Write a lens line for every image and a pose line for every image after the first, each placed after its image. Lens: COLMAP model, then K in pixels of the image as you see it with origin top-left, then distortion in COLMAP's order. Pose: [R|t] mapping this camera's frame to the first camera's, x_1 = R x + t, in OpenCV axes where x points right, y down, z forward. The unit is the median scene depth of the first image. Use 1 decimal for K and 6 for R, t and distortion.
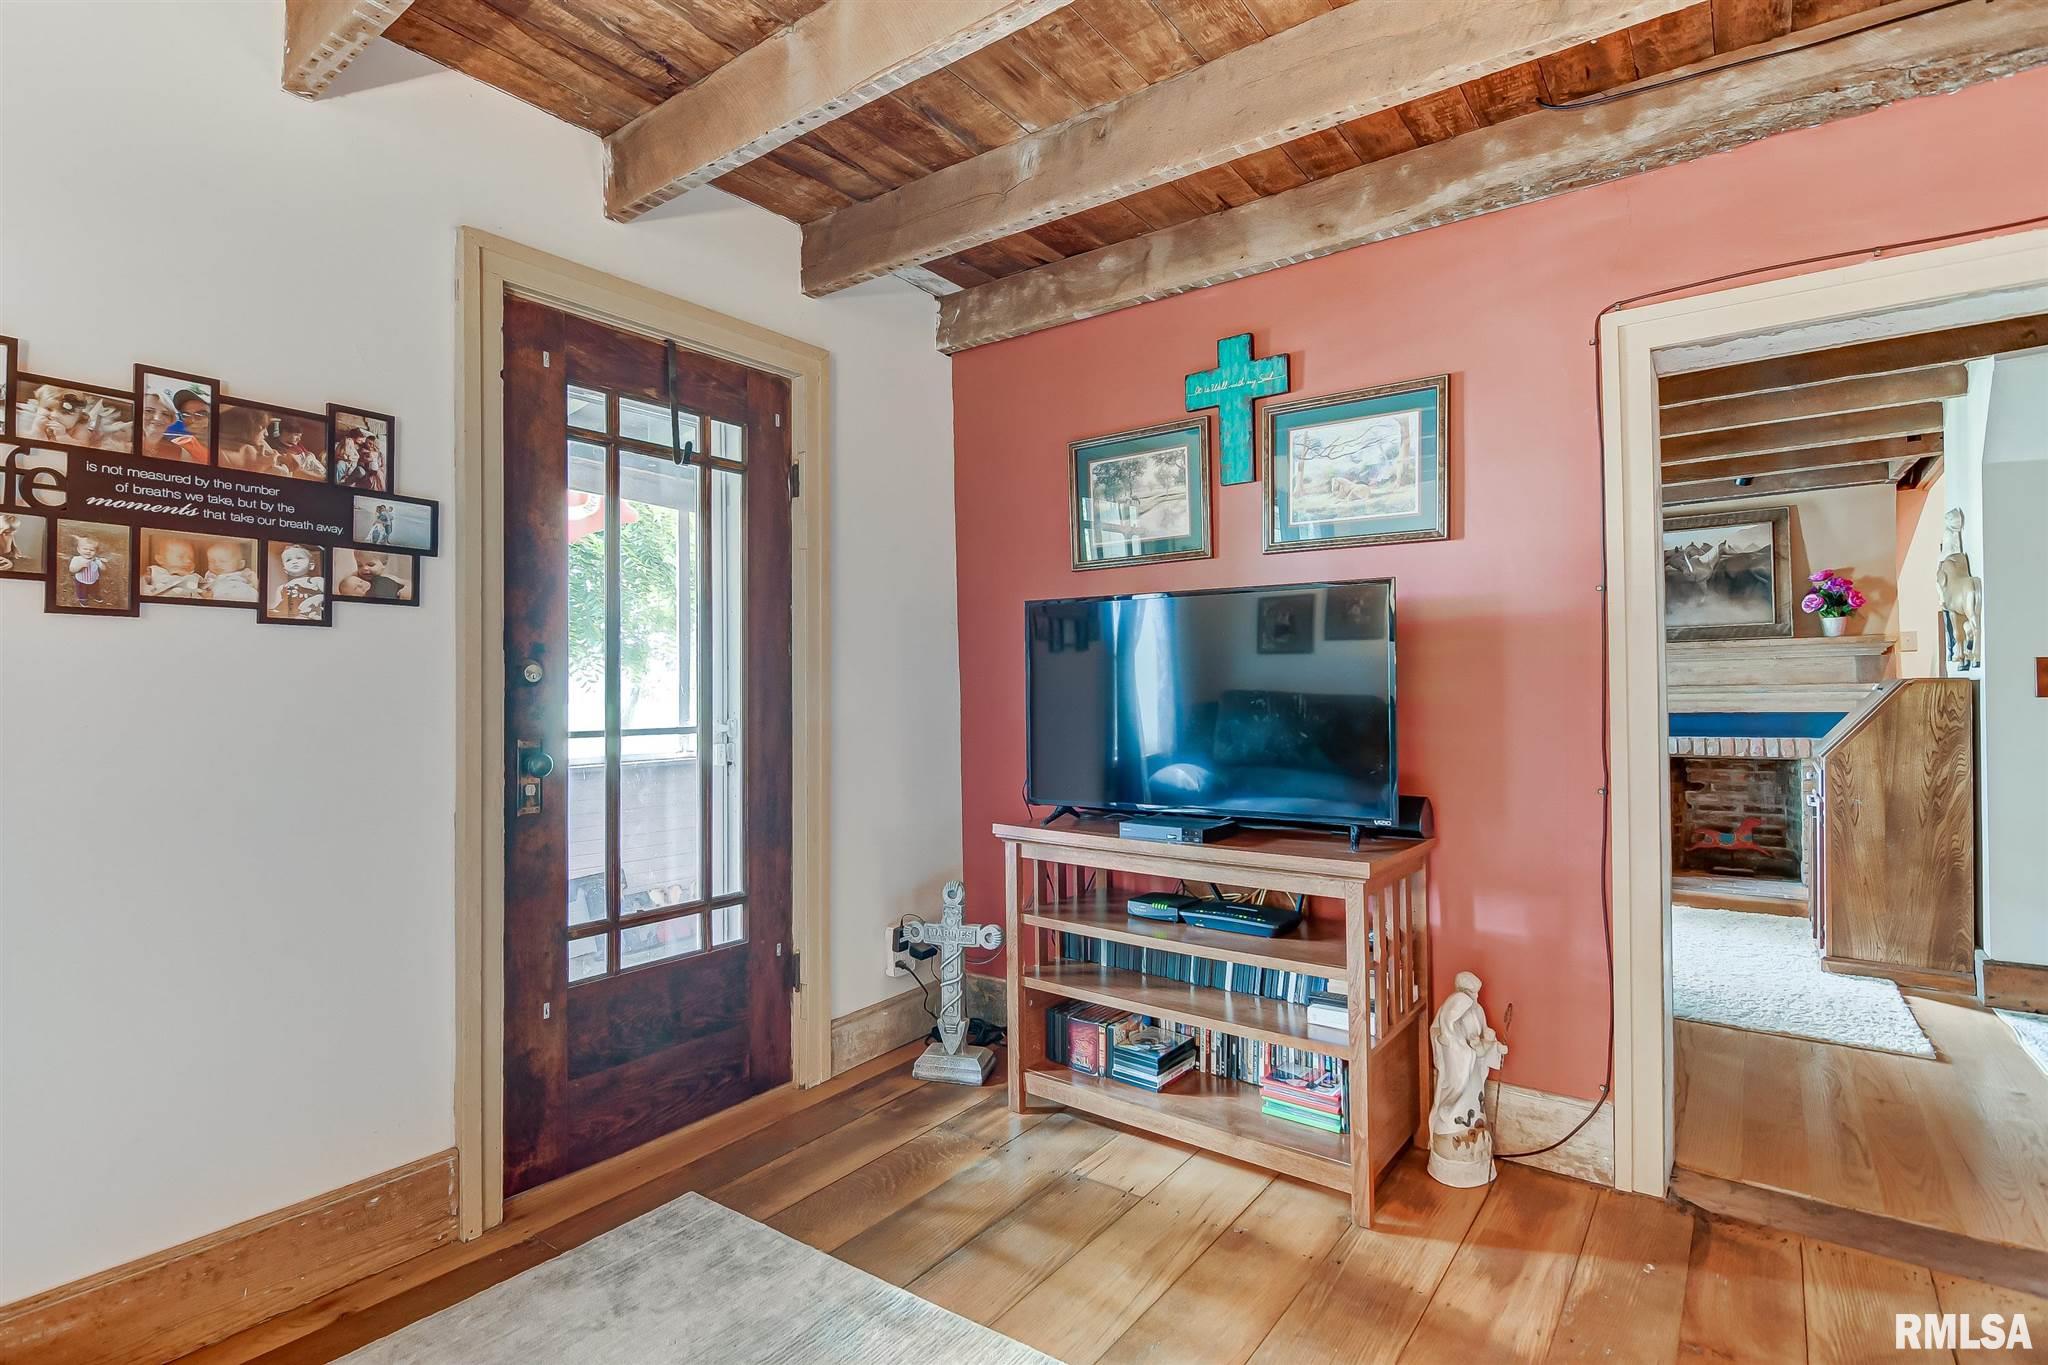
lens RADIAL K [[991.1, 0, 1020.3], [0, 991.1, 677.2], [0, 0, 1]] dist [0.002050, -0.003703]
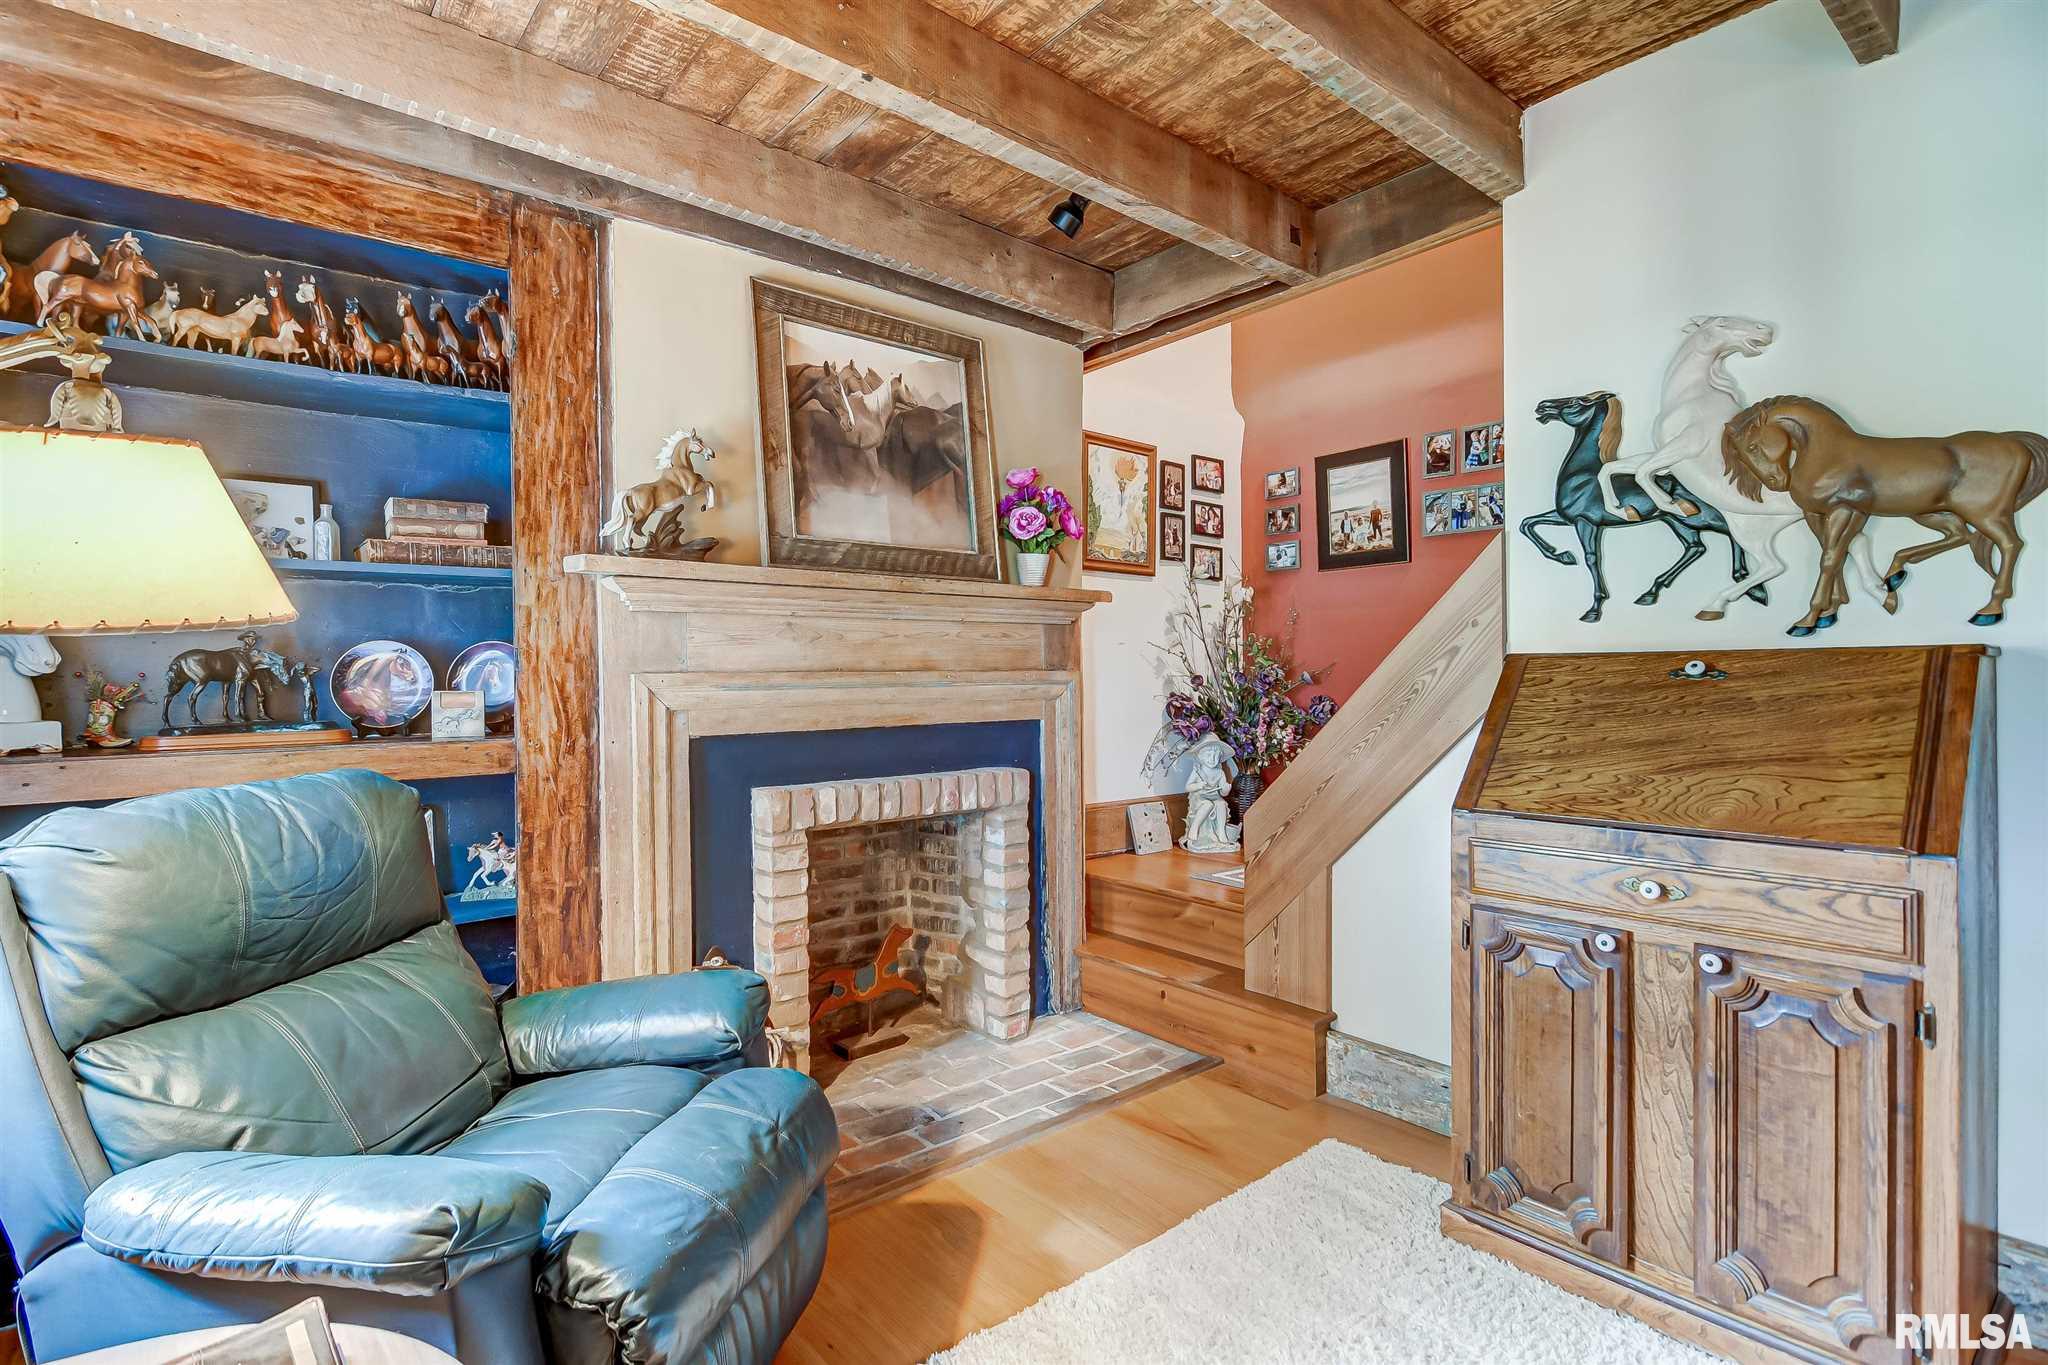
lens RADIAL K [[991.1, 0, 1026.0], [0, 991.1, 685.2], [0, 0, 1]] dist [0.002050, -0.003703]
pose [[0.231201, 0.004235, 0.972897, 0.251854], [-0.008903, 0.999958, -0.002237, 0.015877], [-0.972865, -0.008145, 0.231229, 0.828803]]
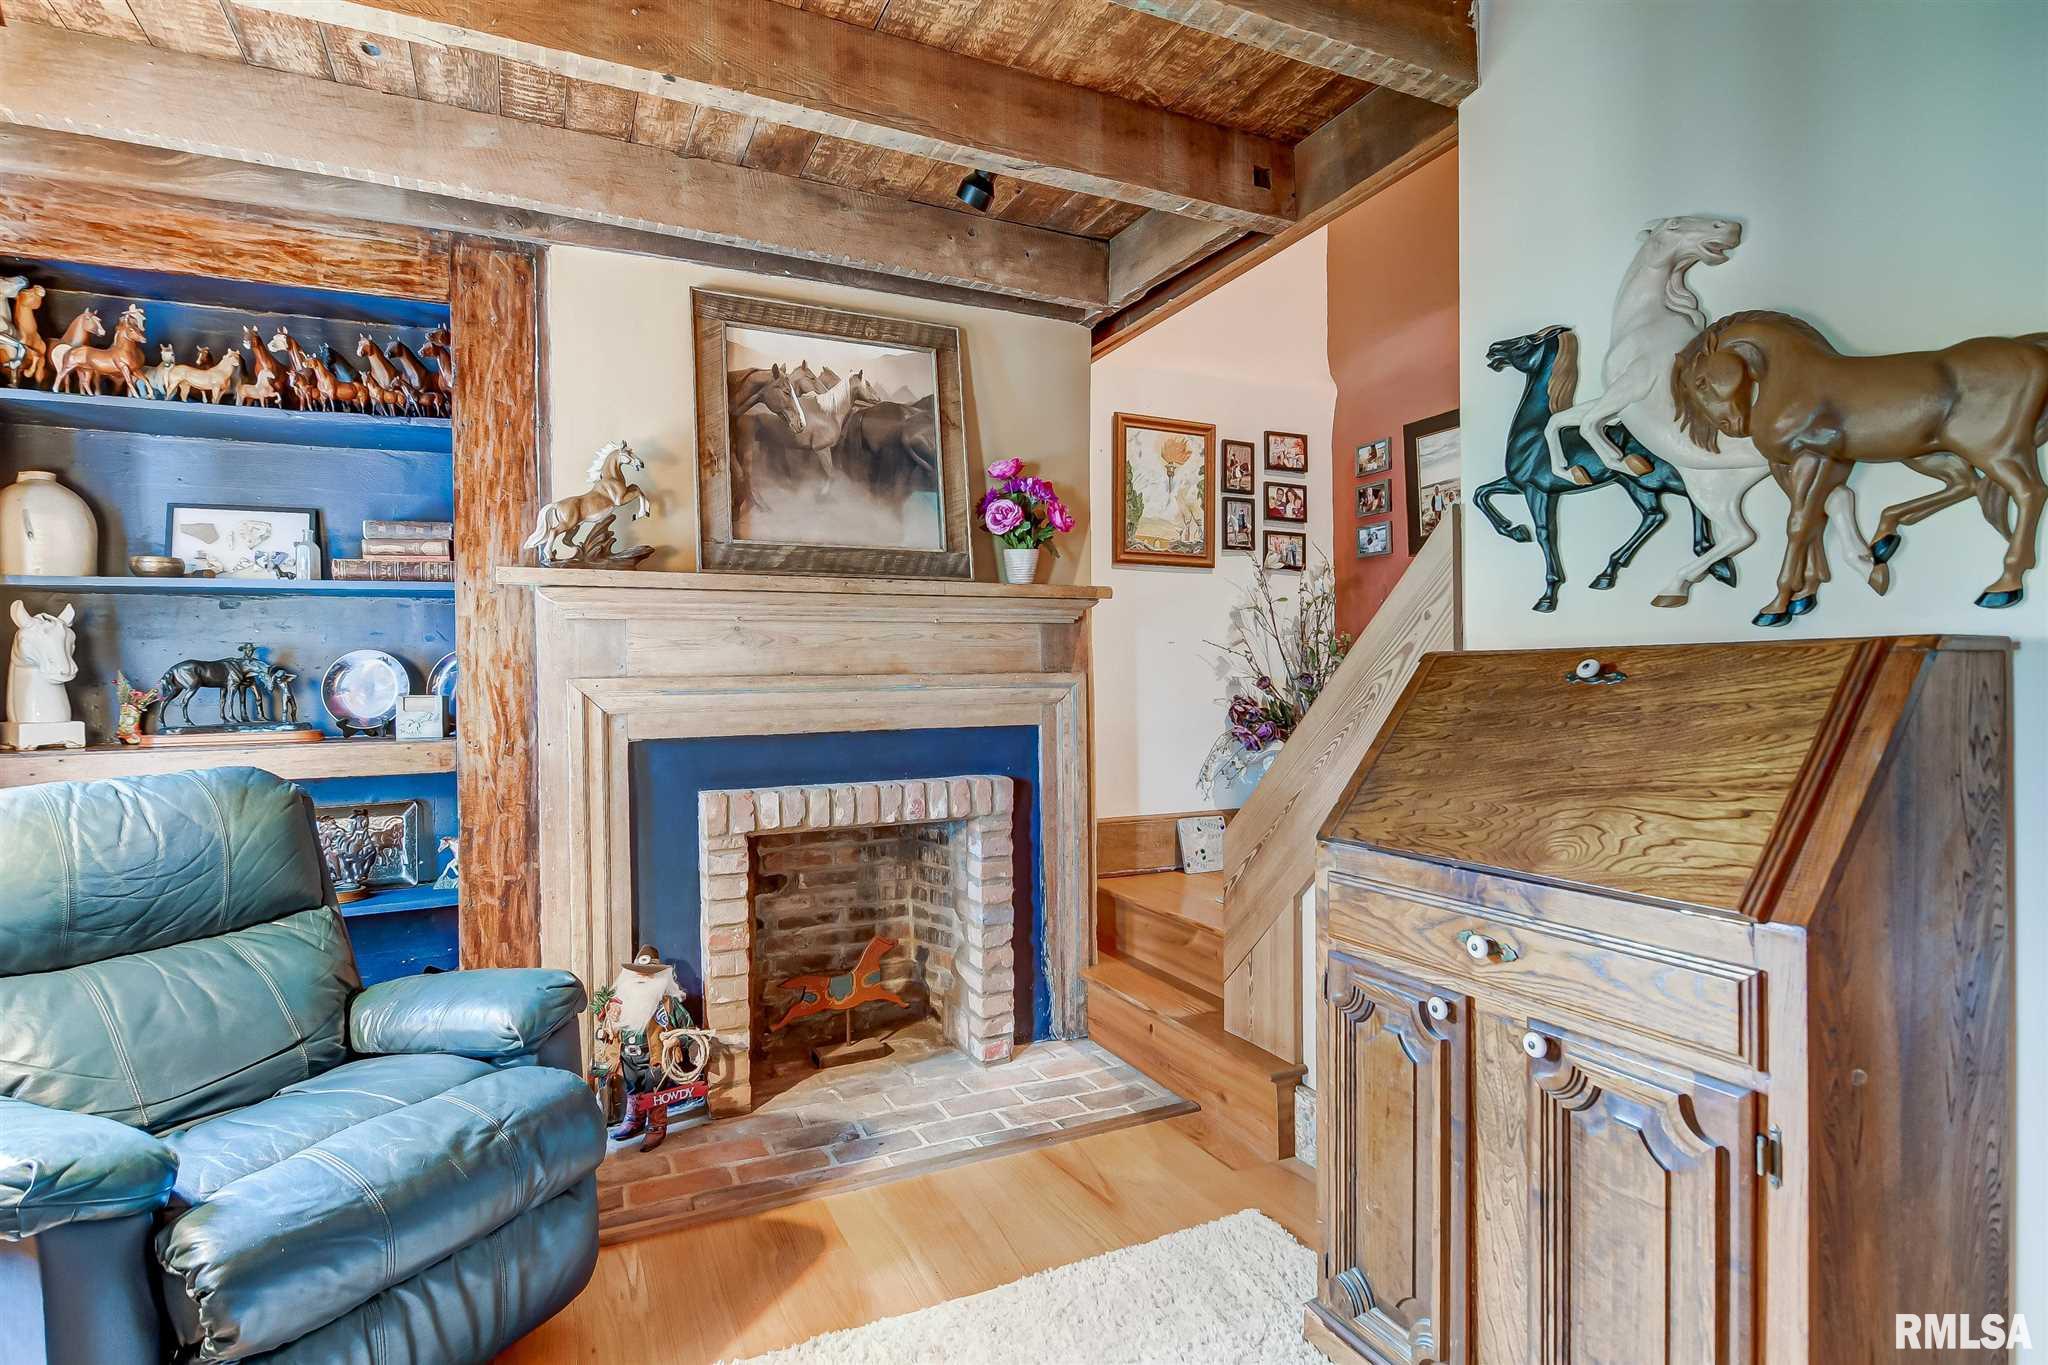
lens RADIAL K [[1029.3, 0, 1019.1], [0, 1029.3, 685.8], [0, 0, 1]] dist [0.001397, -0.002563]
pose [[0.470680, 0.003300, 0.882298, 0.311792], [-0.007353, 0.999973, 0.000183, 0.013076], [-0.882273, -0.006573, 0.470692, 0.701508]]
